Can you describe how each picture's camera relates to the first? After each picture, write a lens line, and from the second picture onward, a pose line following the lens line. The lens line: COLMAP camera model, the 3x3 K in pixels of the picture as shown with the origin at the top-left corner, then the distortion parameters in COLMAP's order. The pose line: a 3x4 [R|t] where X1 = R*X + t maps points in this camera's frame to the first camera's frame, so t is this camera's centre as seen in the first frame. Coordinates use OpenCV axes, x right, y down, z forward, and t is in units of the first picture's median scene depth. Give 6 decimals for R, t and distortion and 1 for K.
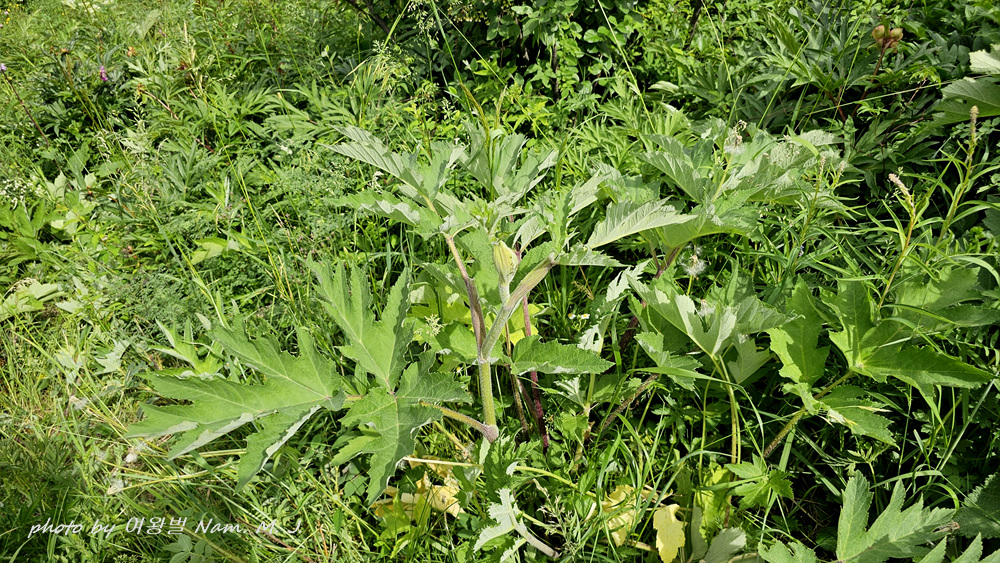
lens RADIAL K [[703.6, 0, 491.9], [0, 703.6, 275.6], [0, 0, 1]] dist [0.036358, -0.005122]
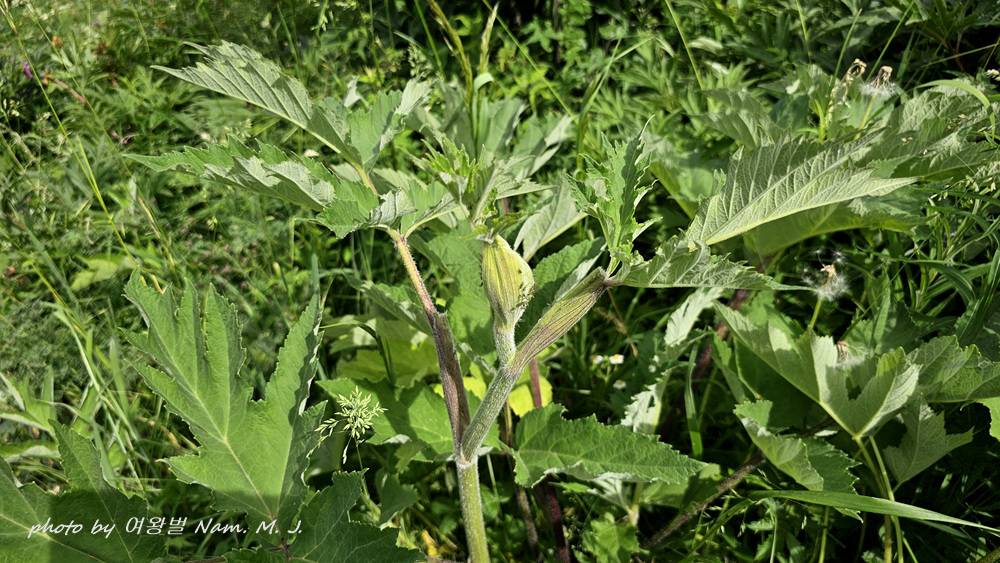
lens RADIAL K [[703.6, 0, 491.9], [0, 703.6, 275.6], [0, 0, 1]] dist [0.036358, -0.005122]
pose [[0.999712, -0.012776, 0.020326, -0.000835], [0.013297, 0.999581, -0.025703, -0.008654], [-0.019989, 0.025966, 0.999463, 0.398631]]
